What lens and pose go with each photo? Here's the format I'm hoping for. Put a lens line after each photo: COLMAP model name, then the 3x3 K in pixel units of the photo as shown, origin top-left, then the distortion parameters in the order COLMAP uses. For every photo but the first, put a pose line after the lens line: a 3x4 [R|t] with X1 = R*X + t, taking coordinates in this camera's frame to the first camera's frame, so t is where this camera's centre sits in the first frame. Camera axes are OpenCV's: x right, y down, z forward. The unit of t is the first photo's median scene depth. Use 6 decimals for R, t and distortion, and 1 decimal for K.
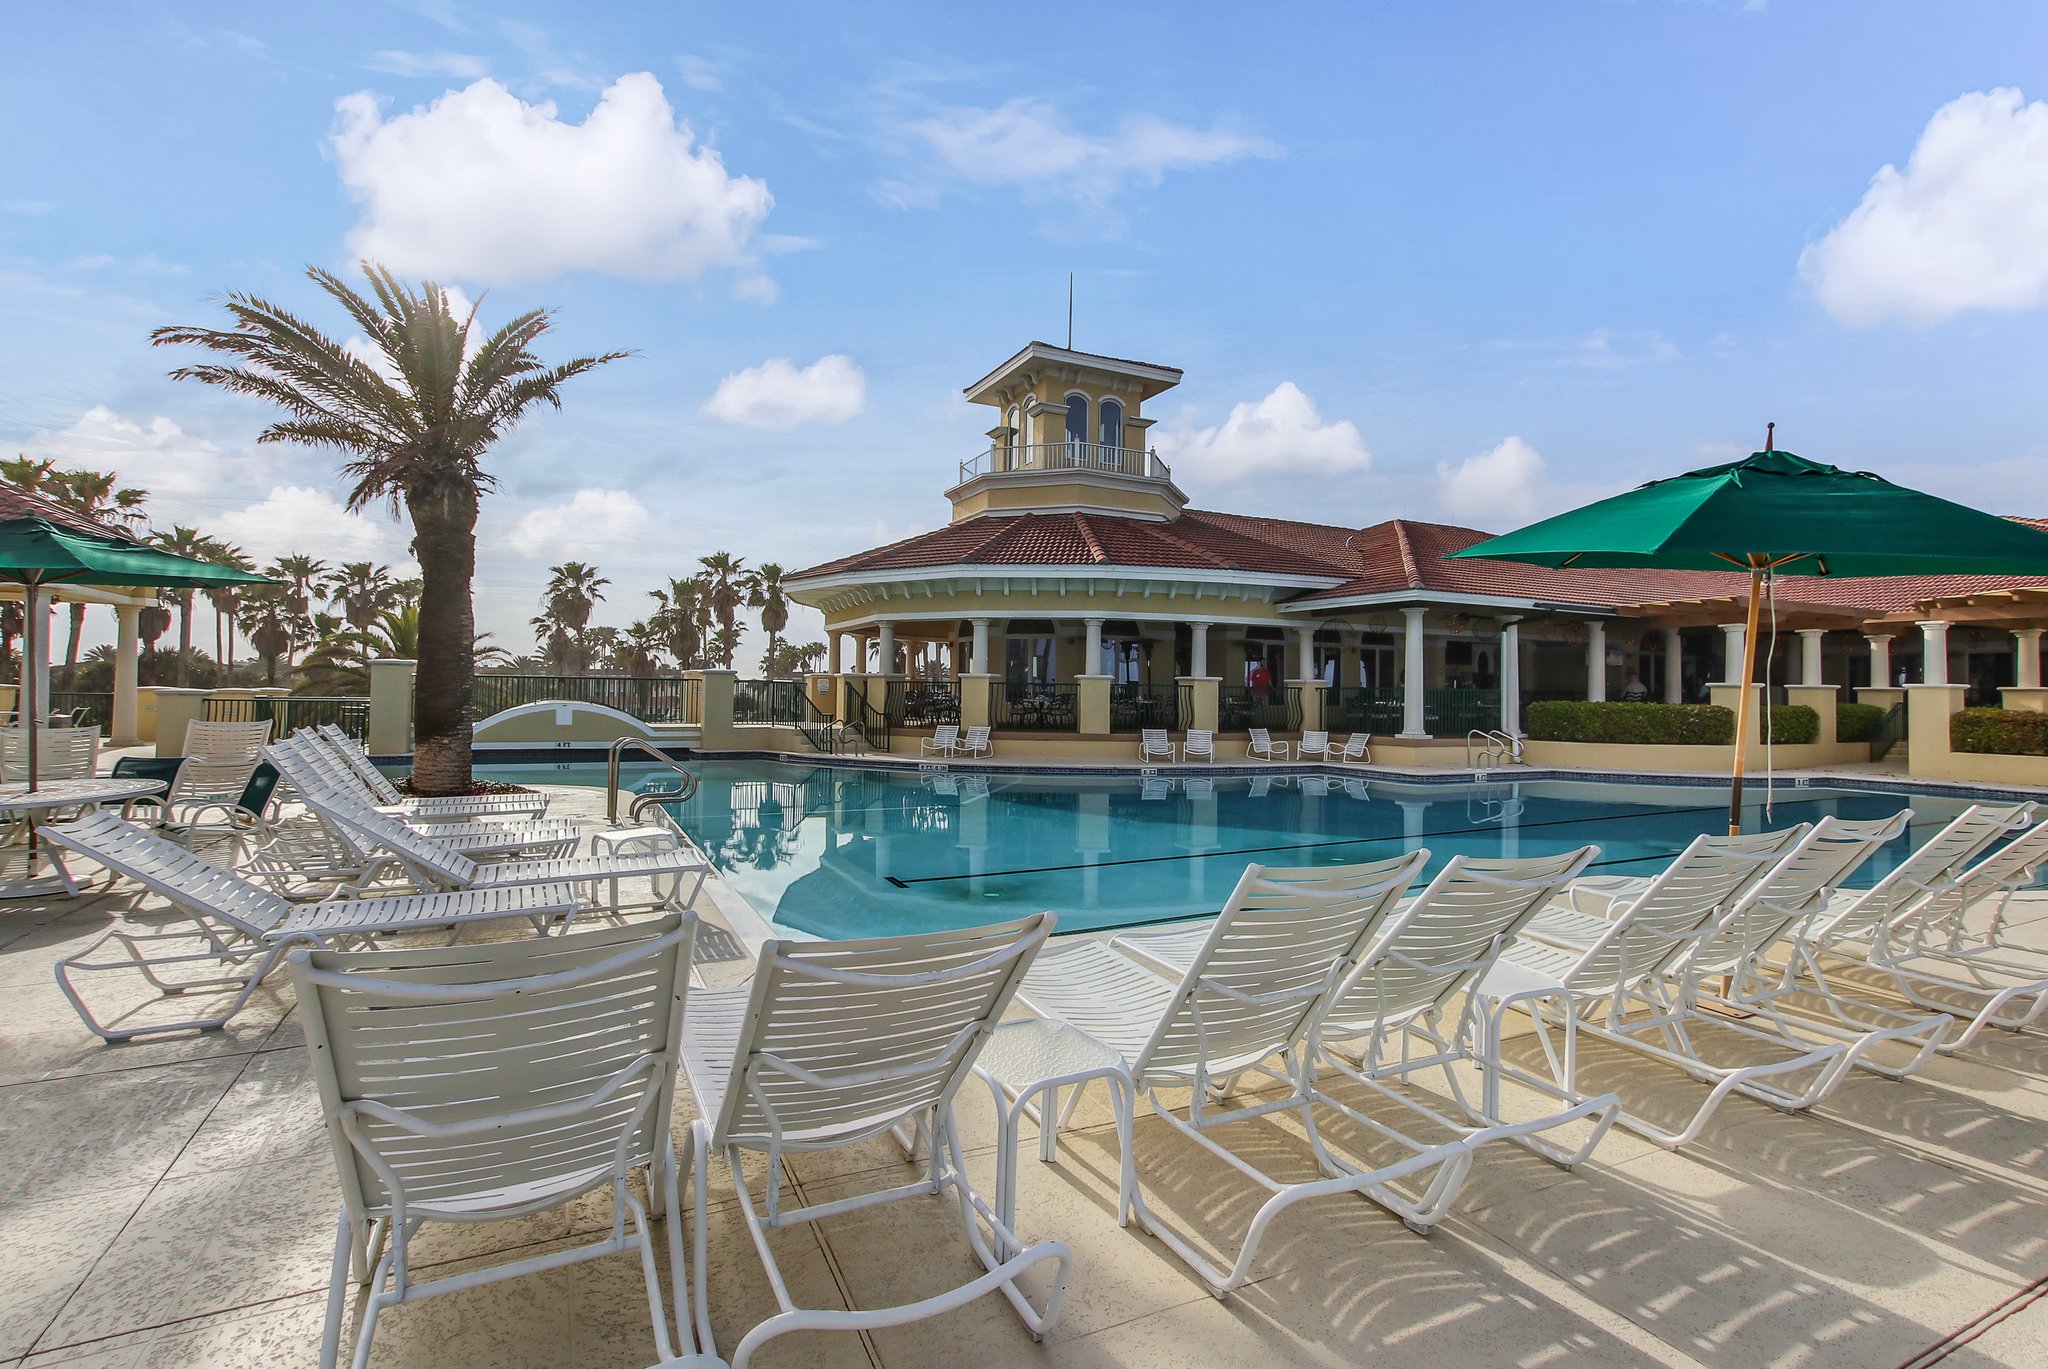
lens RADIAL K [[983.1, 0, 1024.0], [0, 983.1, 684.5], [0, 0, 1]] dist [-0.002250, 0.007477]
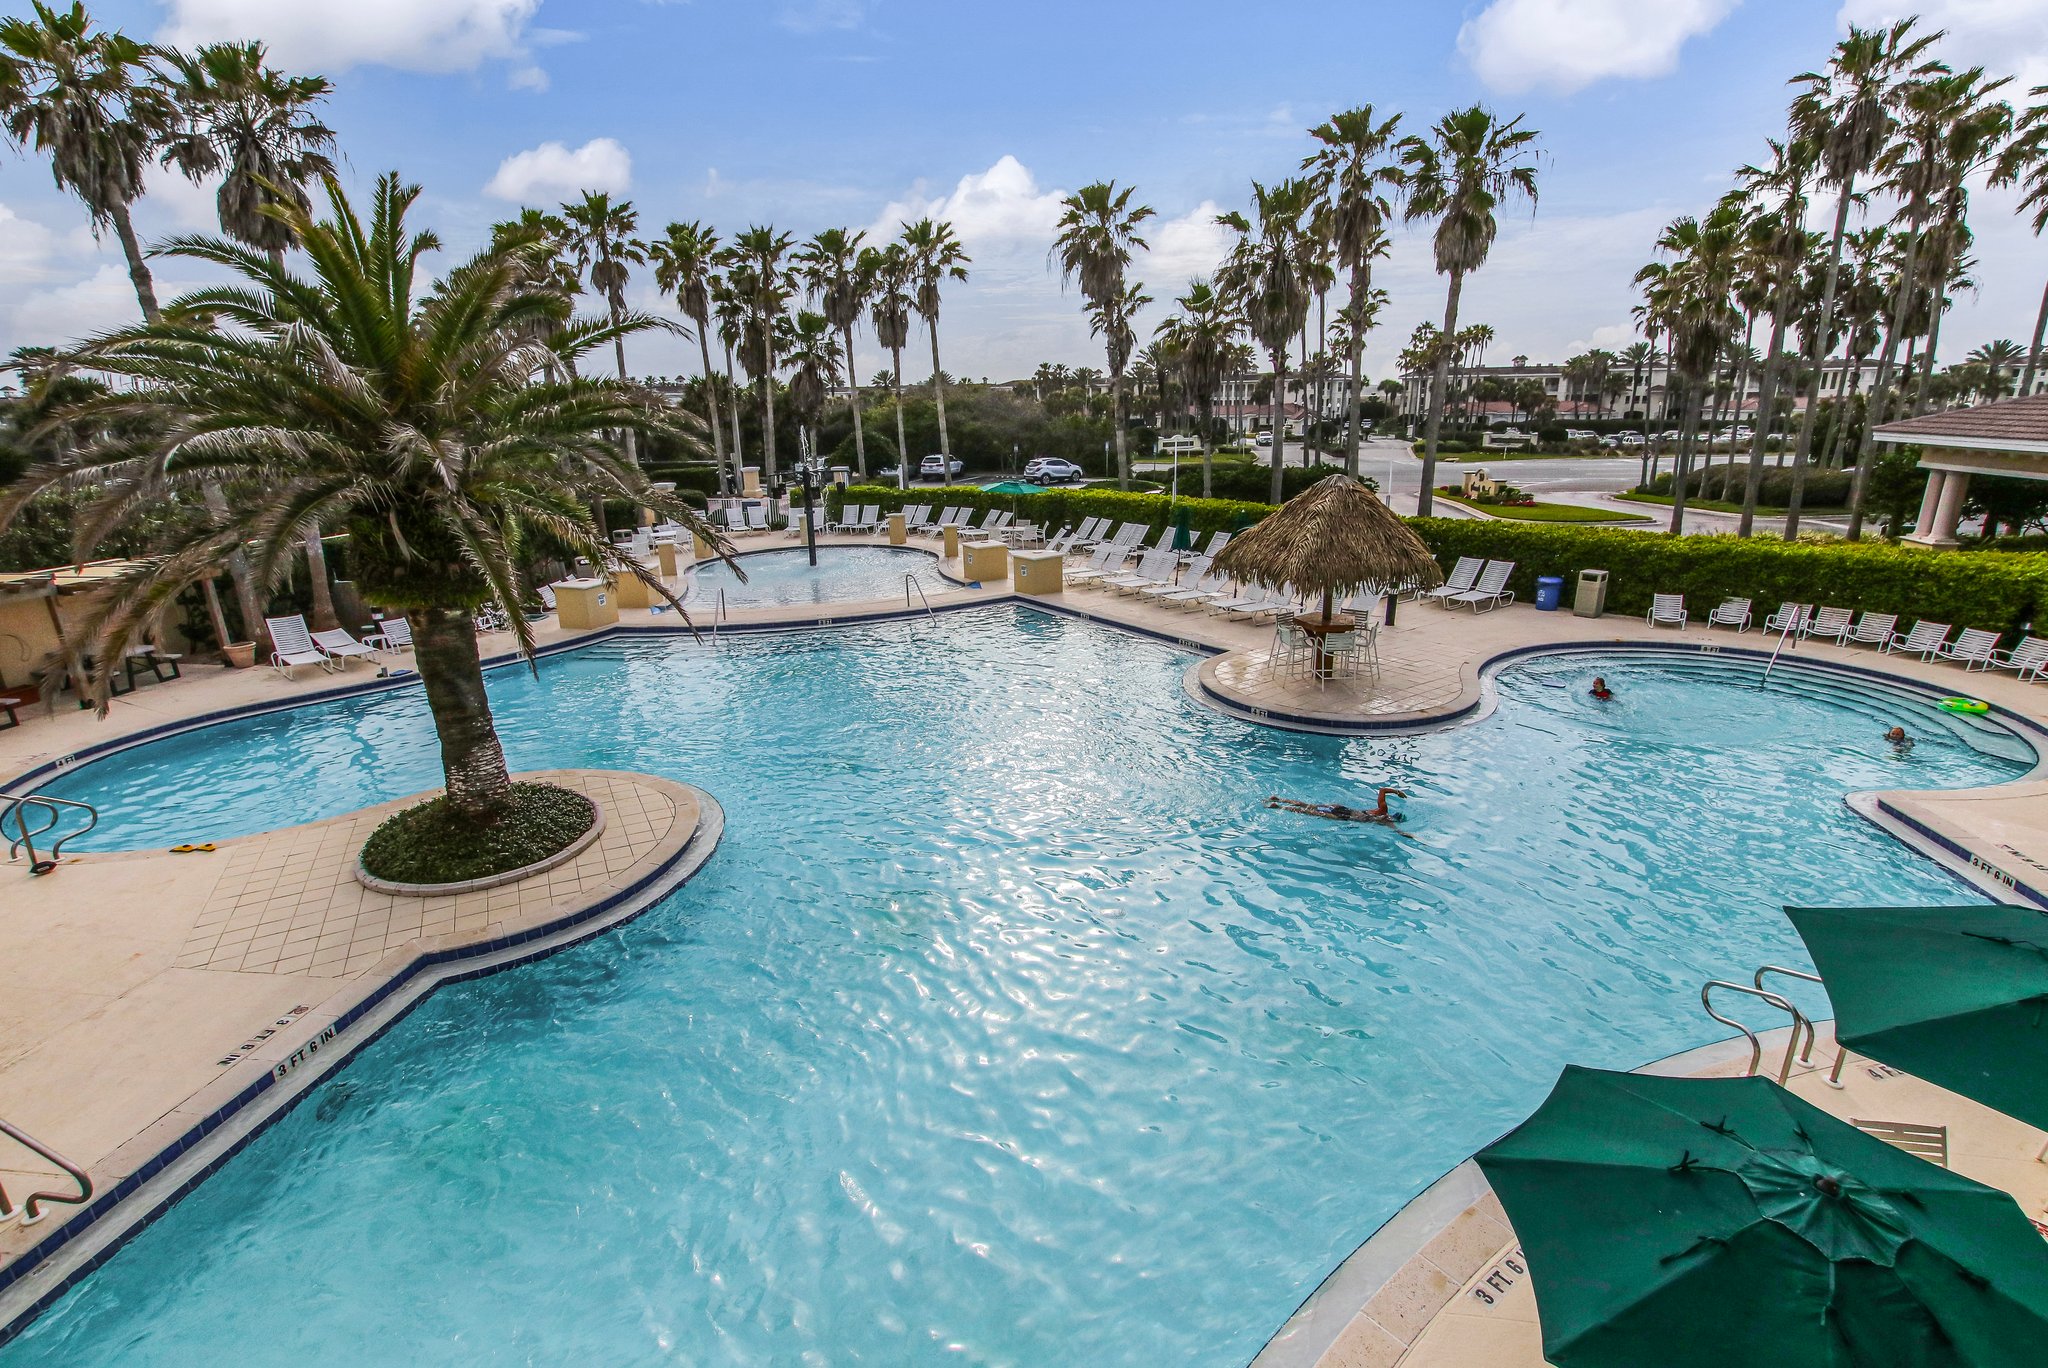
lens RADIAL K [[983.1, 0, 1024.0], [0, 983.1, 684.0], [0, 0, 1]] dist [-0.002250, 0.007477]
pose [[0.821858, 0.127762, -0.555182, -0.122123], [0.038299, 0.959933, 0.277602, -0.002823], [0.568404, -0.249412, 0.784035, 0.406754]]
